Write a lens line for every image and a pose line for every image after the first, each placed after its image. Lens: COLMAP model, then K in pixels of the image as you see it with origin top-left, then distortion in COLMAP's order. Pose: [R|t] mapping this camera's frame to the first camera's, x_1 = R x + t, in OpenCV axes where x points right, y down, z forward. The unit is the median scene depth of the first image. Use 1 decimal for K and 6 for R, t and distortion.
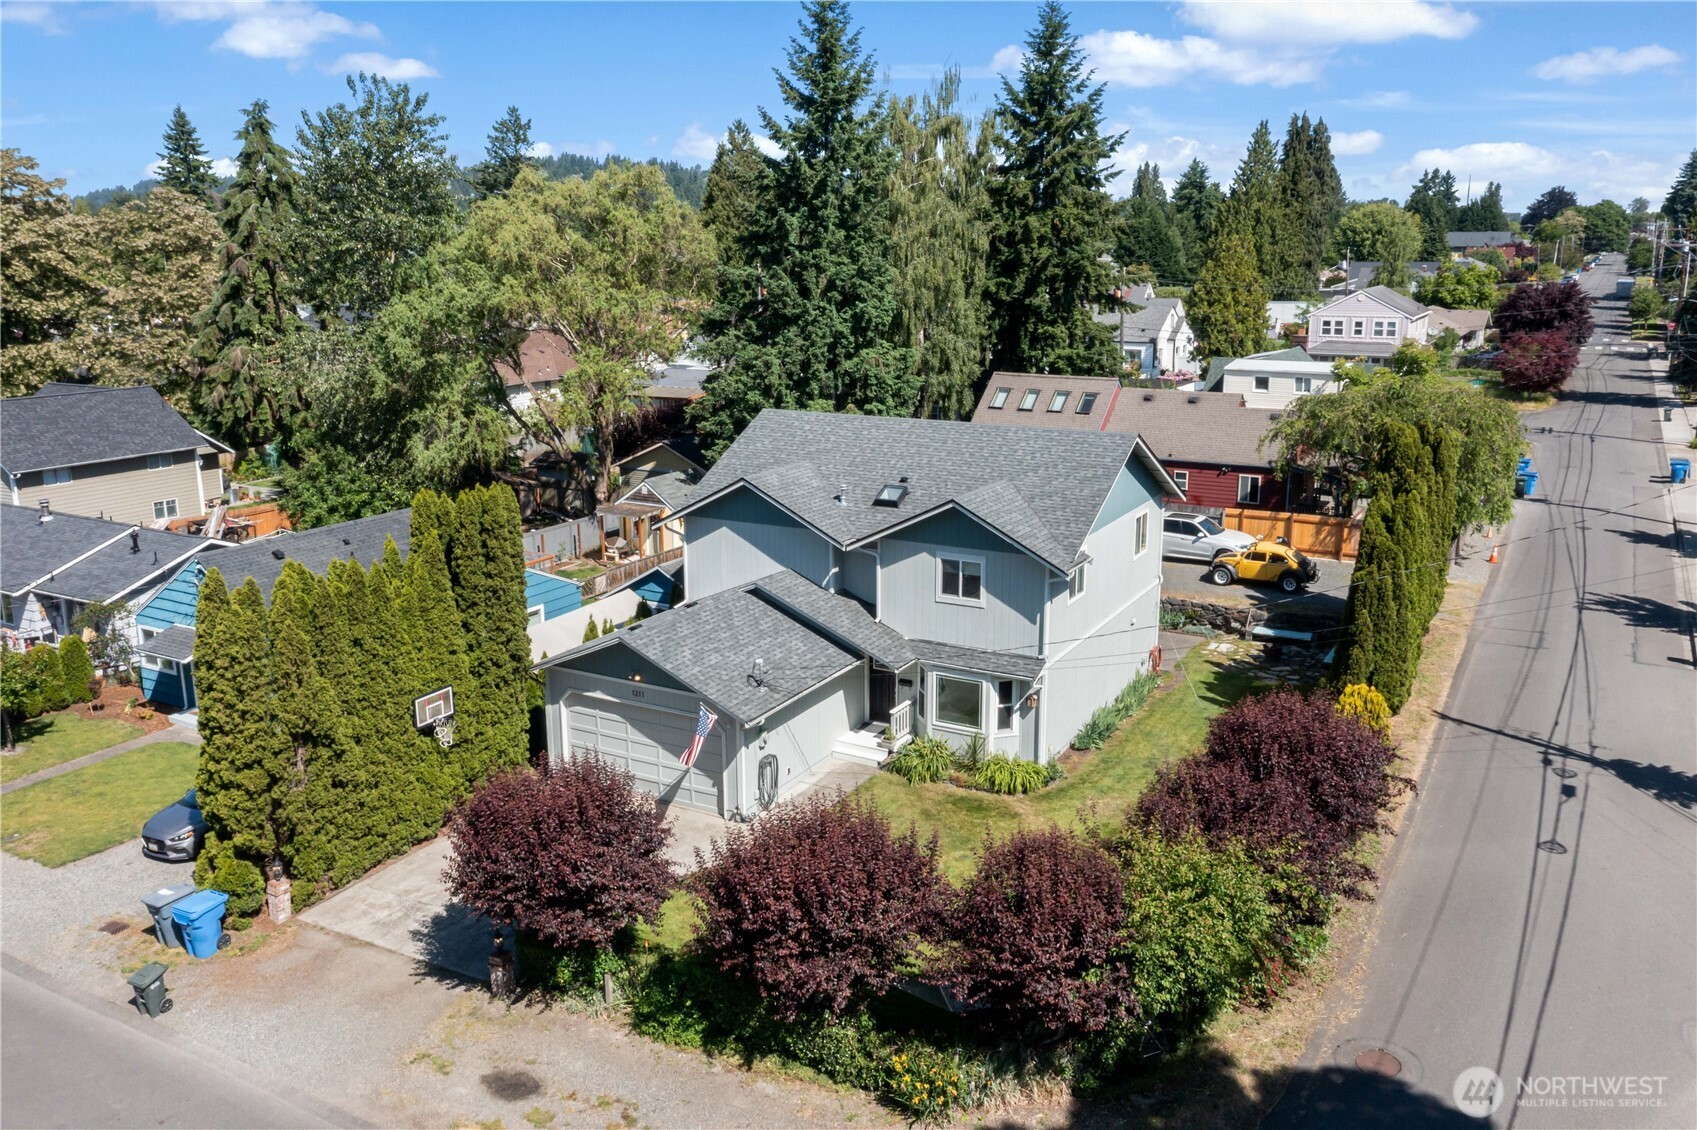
lens RADIAL K [[1368.3, 0, 844.7], [0, 1368.3, 566.5], [0, 0, 1]] dist [-0.003054, 0.011702]
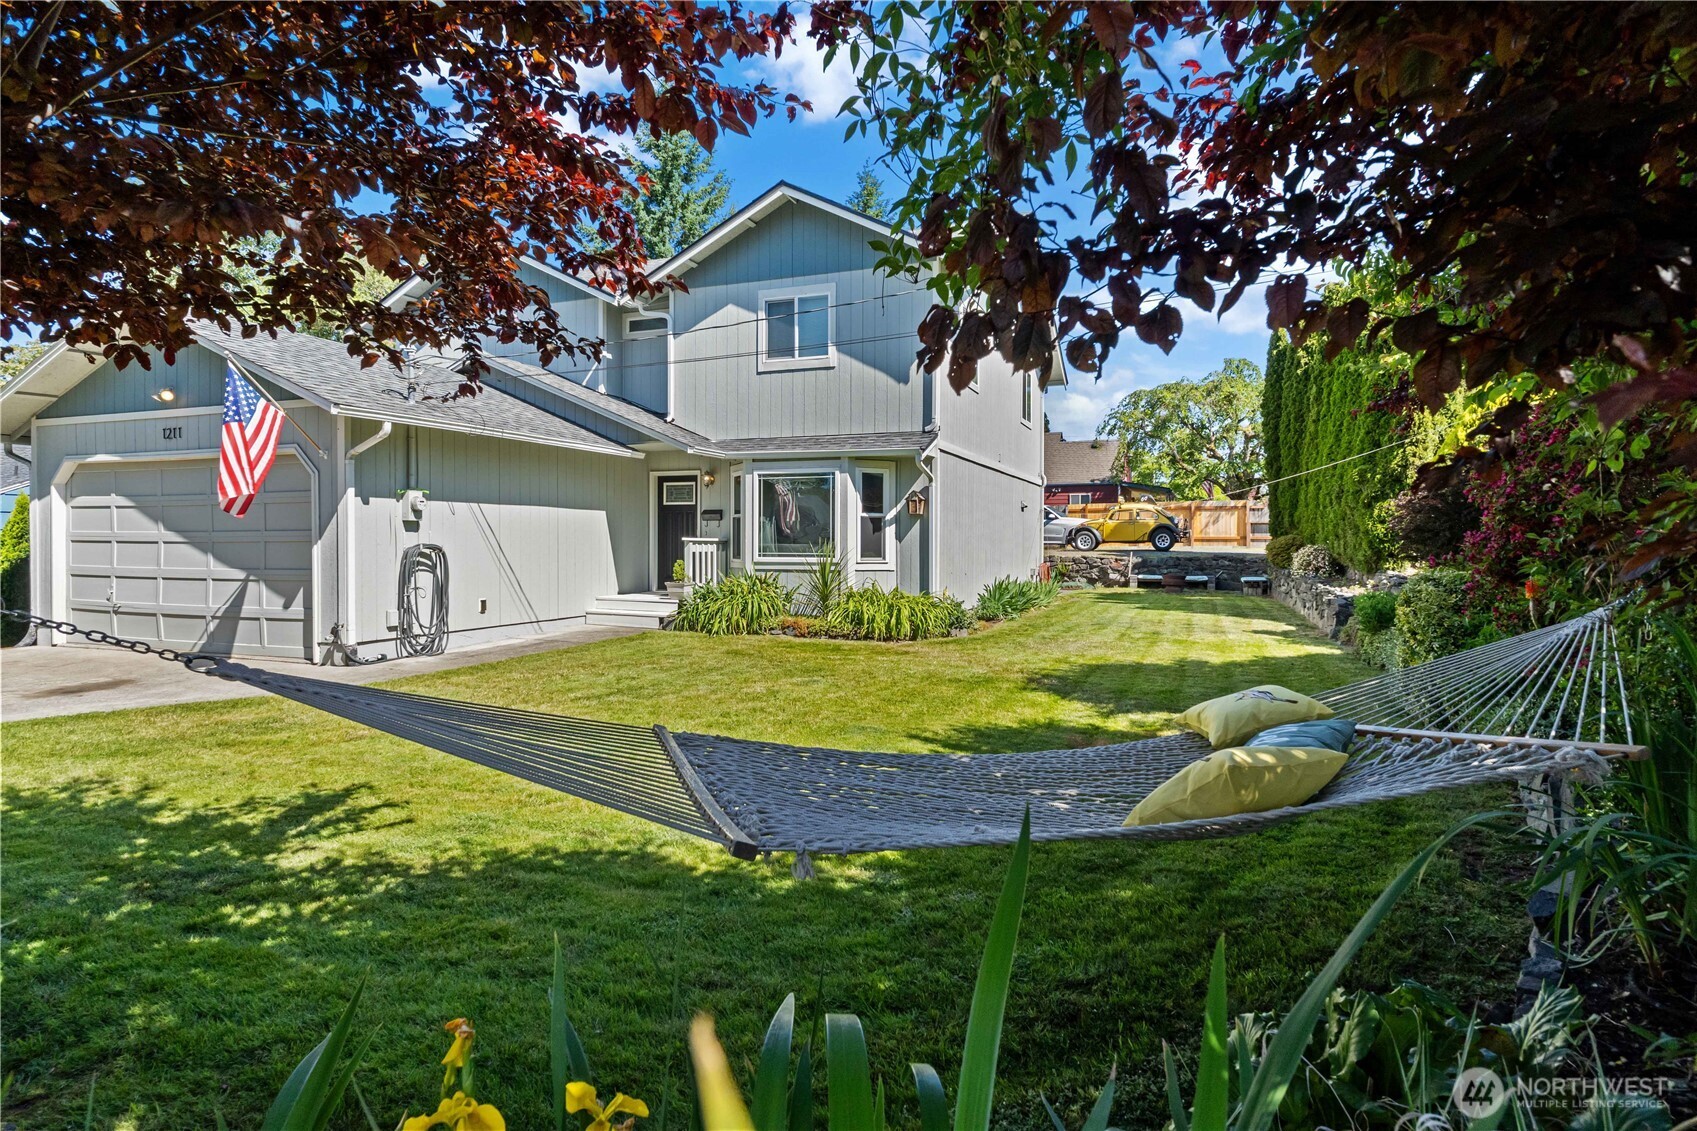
lens RADIAL K [[910.2, 0, 843.7], [0, 910.2, 563.4], [0, 0, 1]] dist [-0.008612, 0.001791]
pose [[0.991065, 0.004448, 0.133305, 0.050376], [0.025496, 0.974697, -0.222071, 0.208882], [-0.130920, 0.223485, 0.965875, 0.609103]]
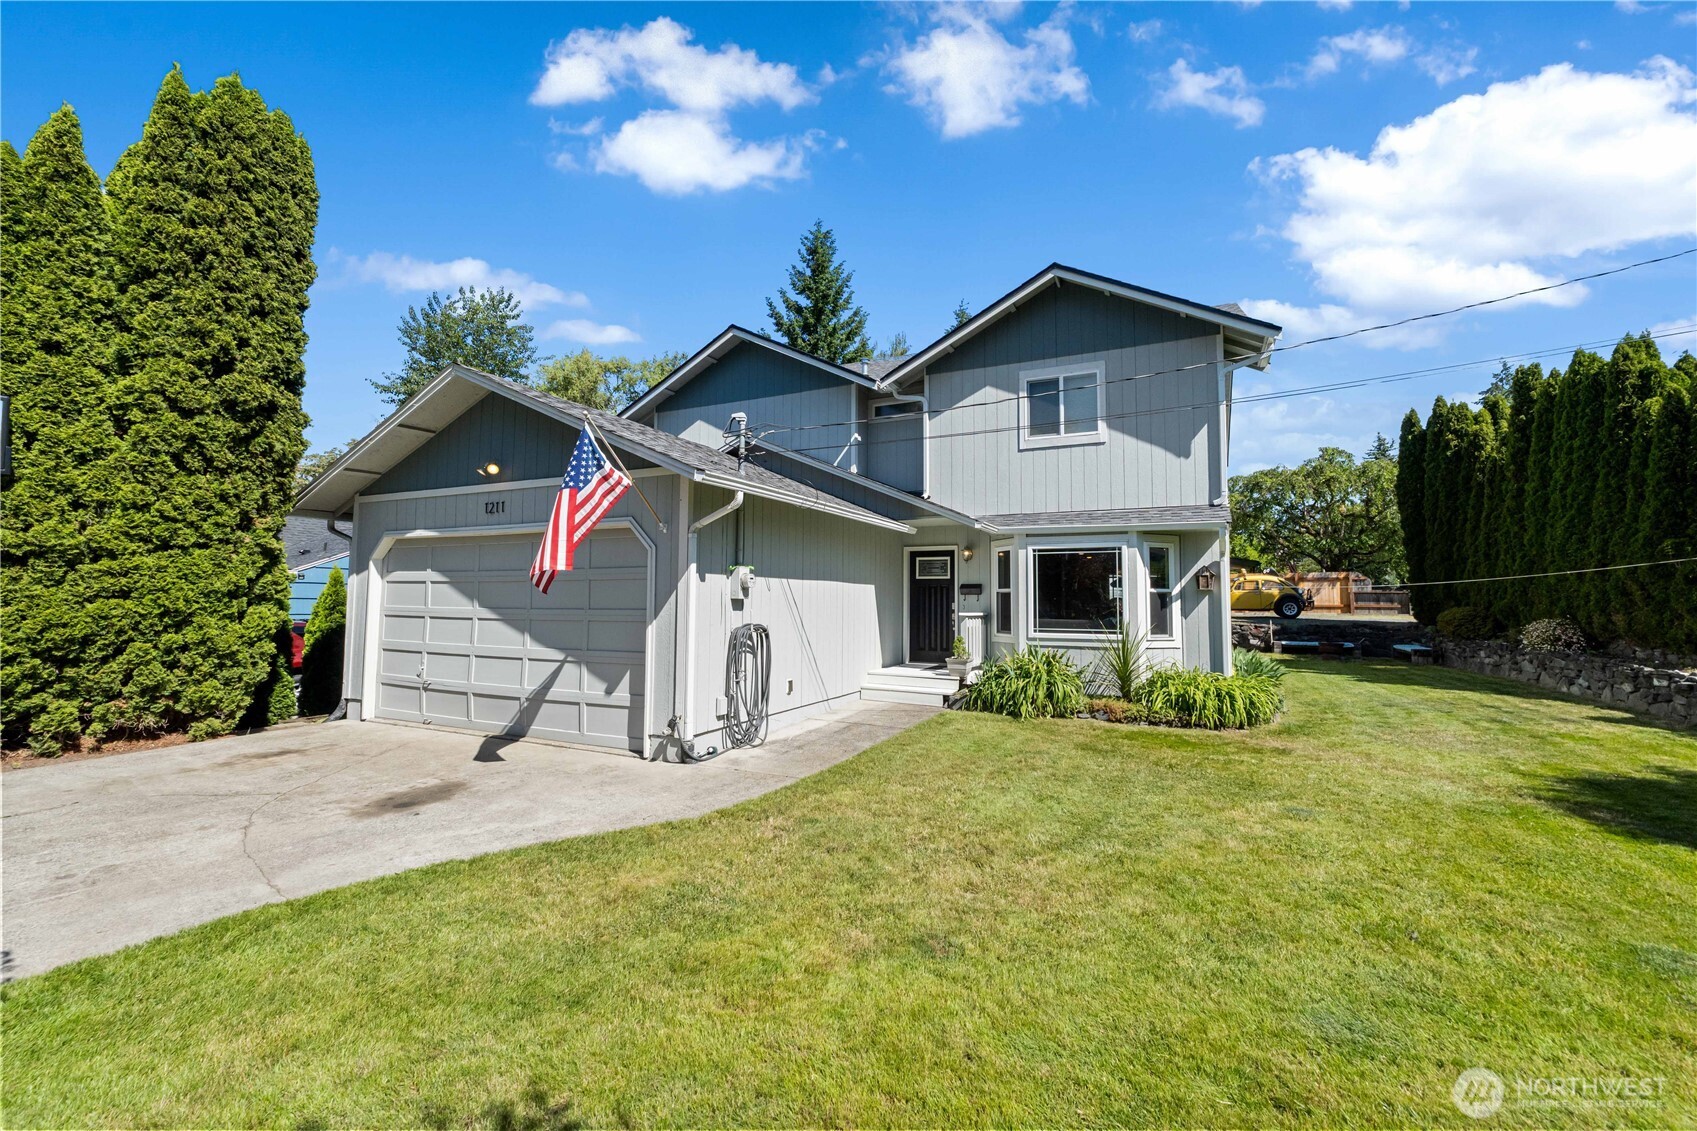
lens RADIAL K [[701.1, 0, 842.3], [0, 701.1, 561.4], [0, 0, 1]] dist [-0.011112, -0.000134]
pose [[0.998575, 0.014877, 0.051255, -0.034227], [0.001294, 0.953332, -0.301921, 0.177715], [-0.053355, 0.301557, 0.951954, 0.708359]]
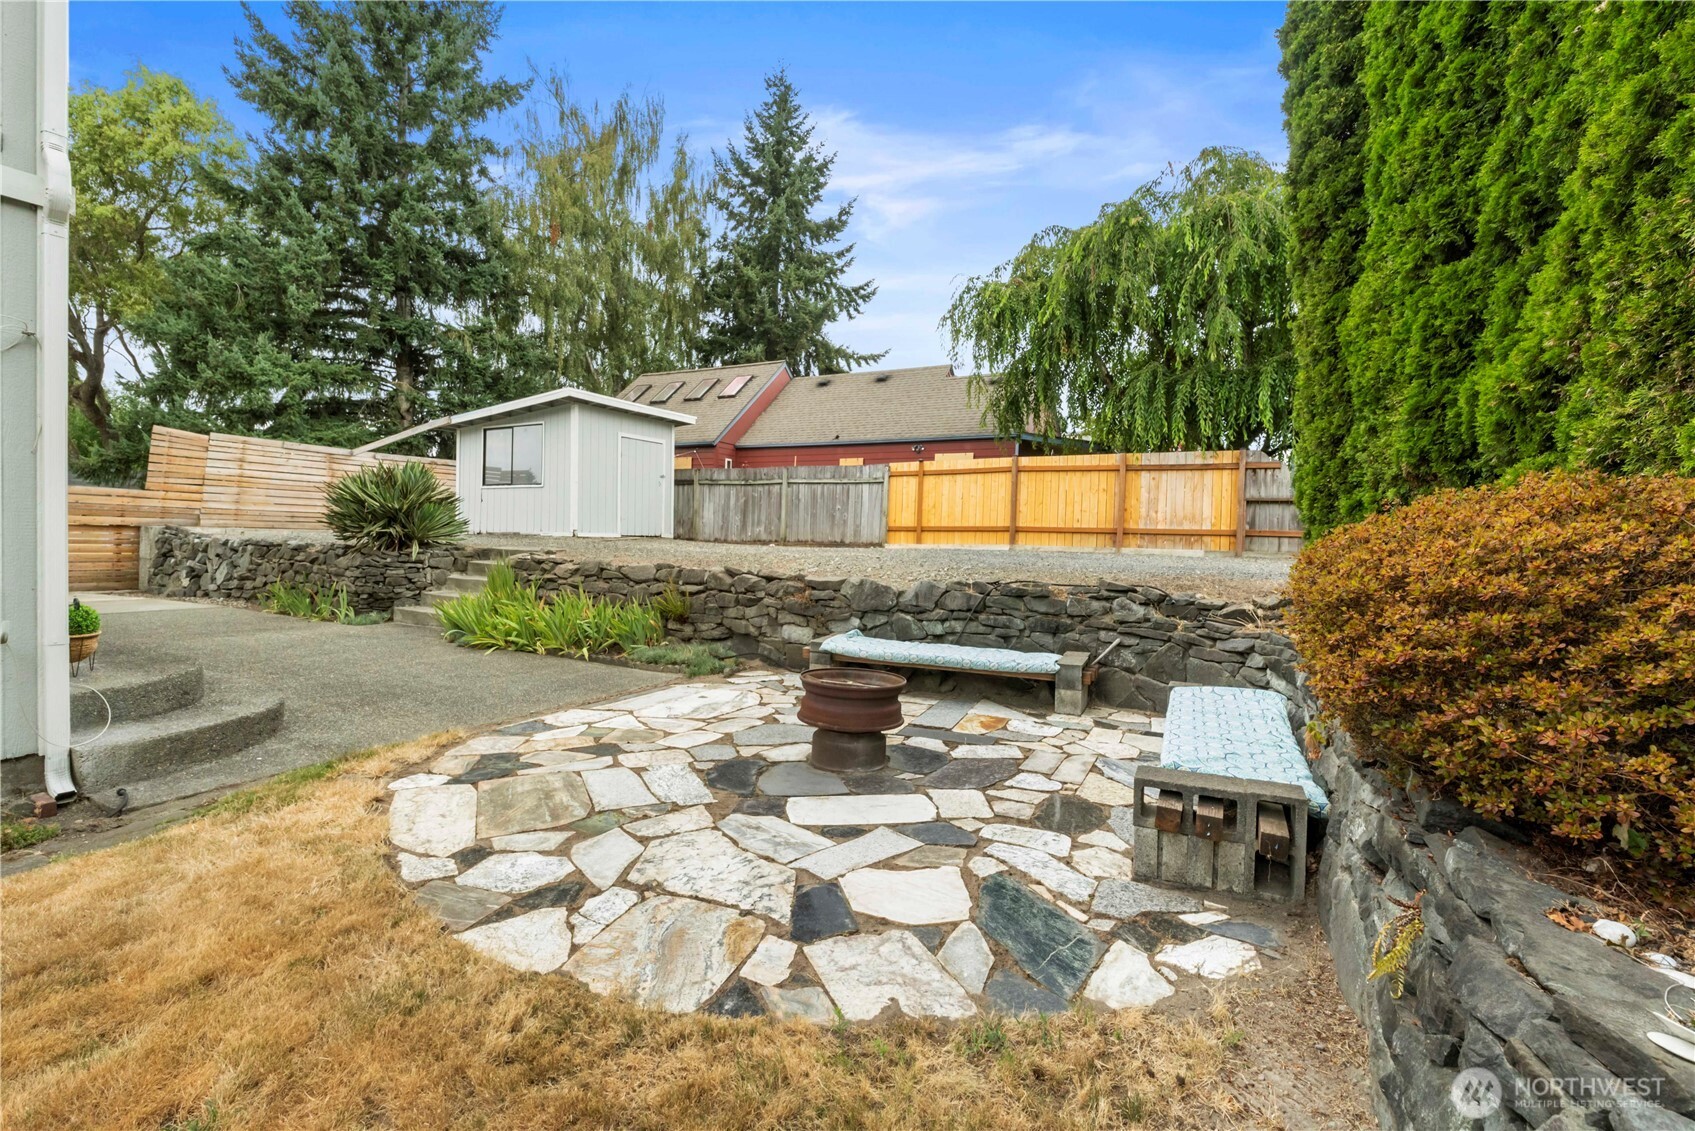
lens RADIAL K [[755.0, 0, 849.9], [0, 755.0, 561.2], [0, 0, 1]] dist [-0.011029, -0.000184]
pose [[0.998024, 0.033047, 0.053437, 0.379833], [-0.021389, 0.978402, -0.205602, 0.078695], [-0.059077, 0.204053, 0.977176, 1.111803]]
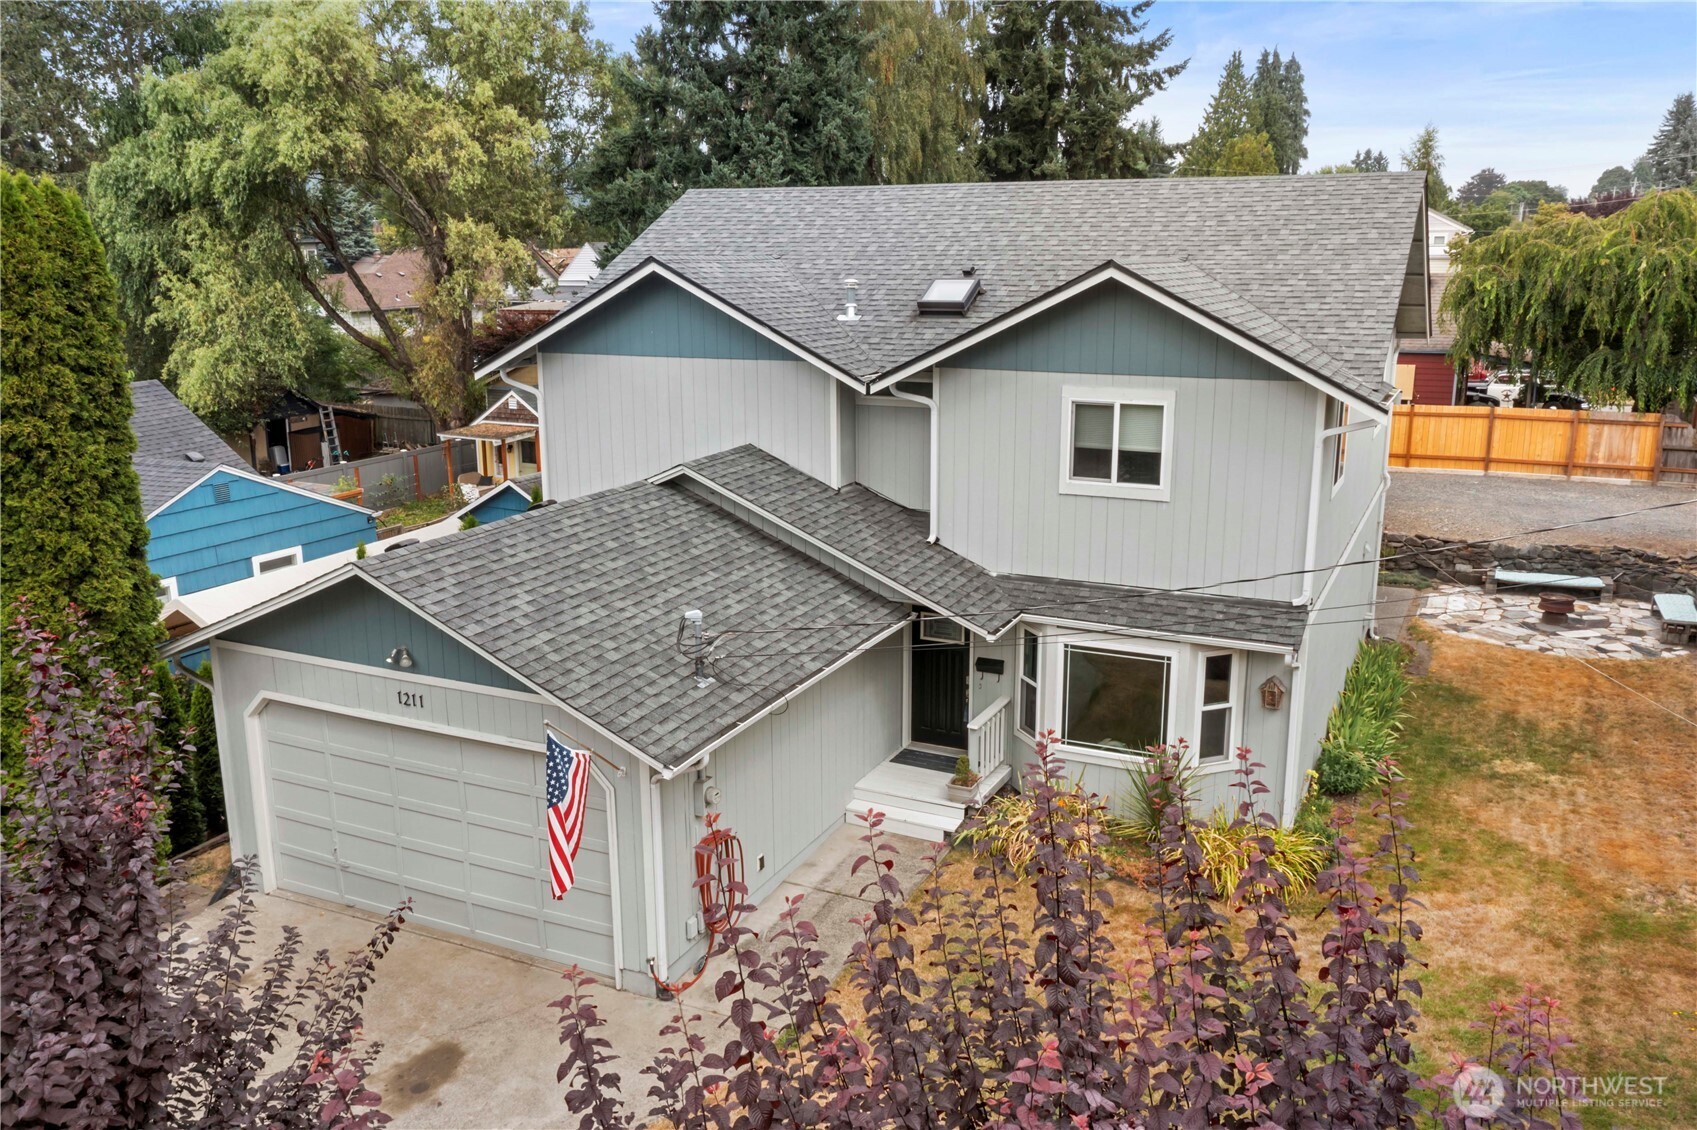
lens RADIAL K [[1368.3, 0, 848.5], [0, 1368.3, 568.6], [0, 0, 1]] dist [-0.003054, 0.011702]
pose [[0.998095, -0.016504, 0.059449, -0.036290], [0.016583, 0.999862, -0.000845, 0.051116], [-0.059427, 0.001830, 0.998231, 0.527897]]
